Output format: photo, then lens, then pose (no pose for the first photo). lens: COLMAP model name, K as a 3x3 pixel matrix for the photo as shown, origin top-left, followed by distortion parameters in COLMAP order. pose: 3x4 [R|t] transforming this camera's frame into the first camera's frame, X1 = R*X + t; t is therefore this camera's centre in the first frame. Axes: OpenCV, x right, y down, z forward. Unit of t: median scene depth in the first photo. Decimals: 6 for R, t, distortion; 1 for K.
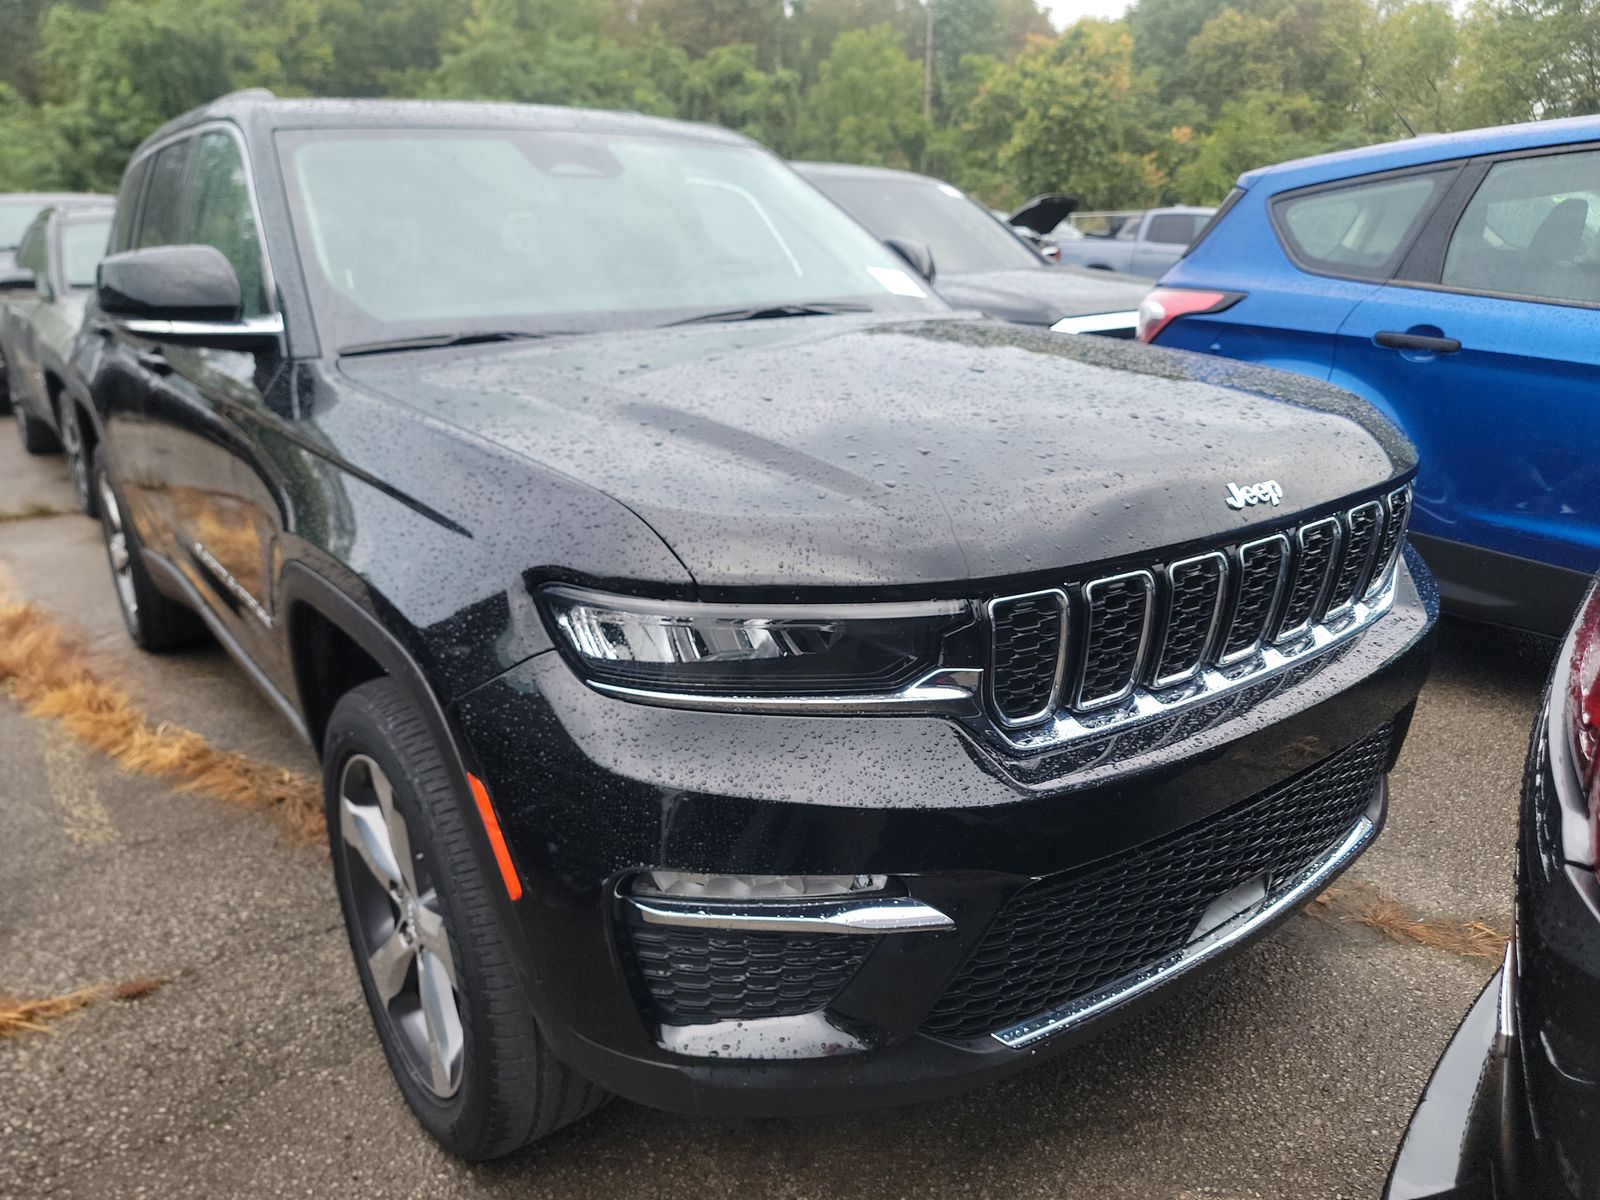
lens RADIAL K [[1293.0, 0, 883.1], [0, 1293.0, 601.8], [0, 0, 1]] dist [0.088369, -0.099004]
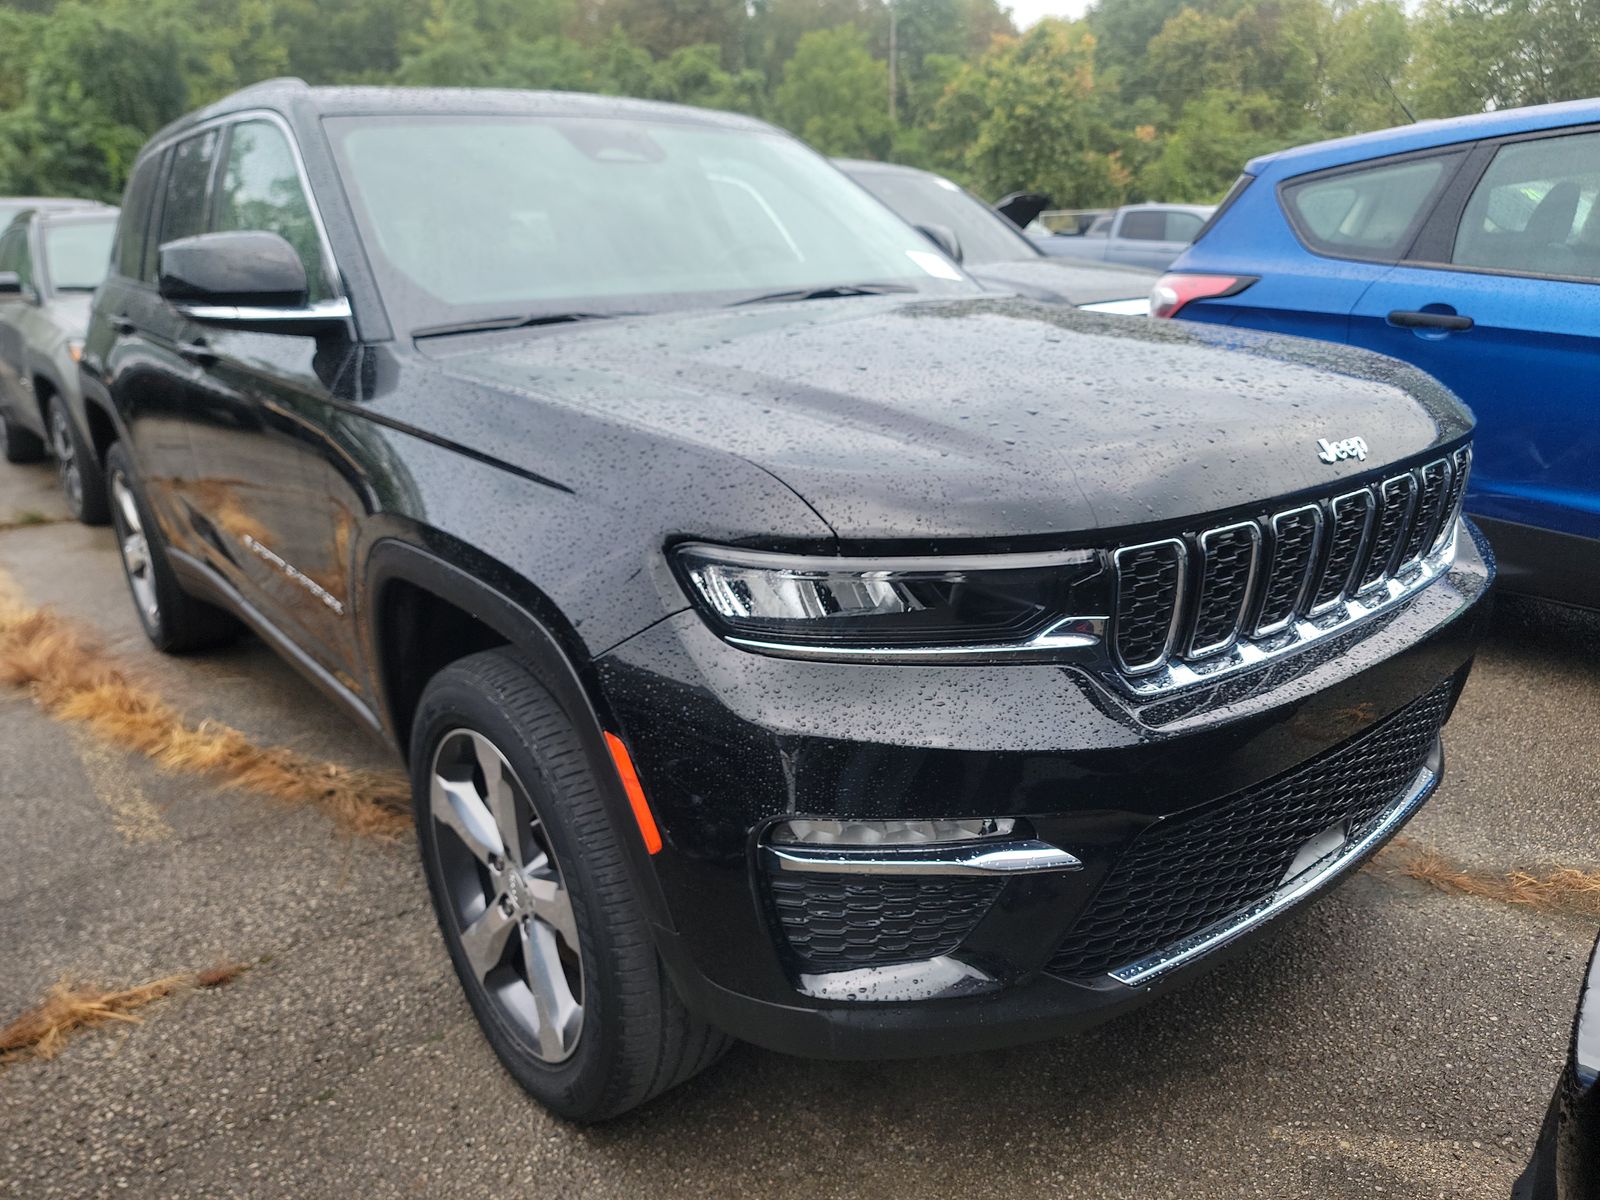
lens RADIAL K [[1304.9, 0, 870.9], [0, 1304.9, 627.2], [0, 0, 1]] dist [0.086310, -0.098194]
pose [[0.998725, -0.023514, 0.044667, -0.113465], [0.023230, 0.999707, 0.006859, 0.034632], [-0.044815, -0.005812, 0.998978, -0.027450]]
